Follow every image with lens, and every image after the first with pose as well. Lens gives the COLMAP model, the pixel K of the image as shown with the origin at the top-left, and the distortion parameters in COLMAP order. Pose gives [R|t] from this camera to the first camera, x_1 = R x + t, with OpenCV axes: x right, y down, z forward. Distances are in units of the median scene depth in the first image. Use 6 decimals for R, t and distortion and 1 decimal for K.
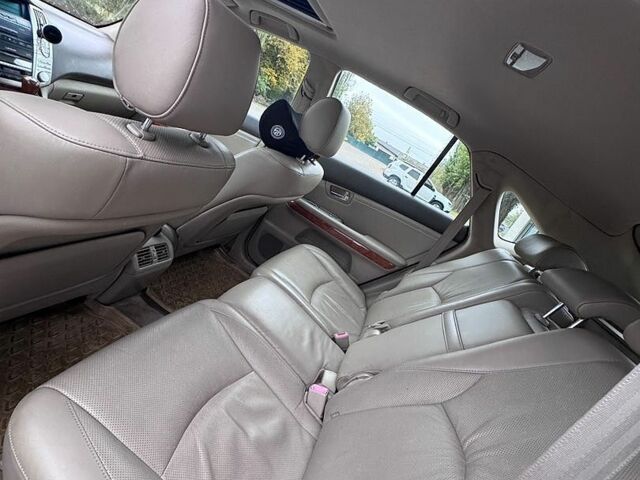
lens RADIAL K [[342.2, 0, 323.6], [0, 342.2, 240.2], [0, 0, 1]] dist [-0.001307, 0.000332]
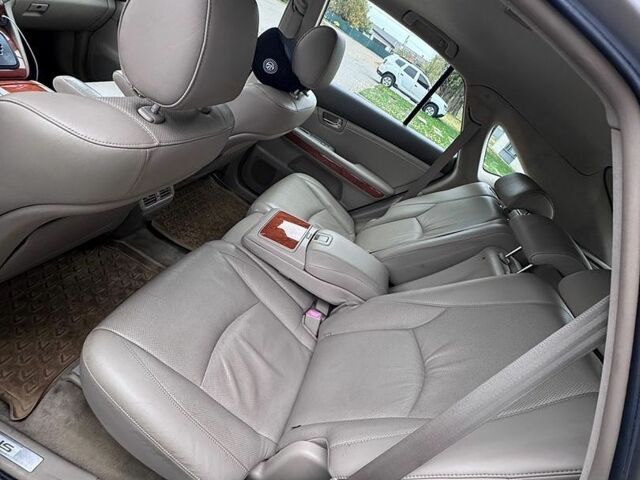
lens RADIAL K [[342.2, 0, 324.4], [0, 342.2, 240.1], [0, 0, 1]] dist [-0.001307, 0.000332]
pose [[0.999366, 0.000117, 0.035606, -0.013444], [-0.009894, 0.961526, 0.274535, -0.094811], [-0.034204, -0.274714, 0.960918, -0.059005]]
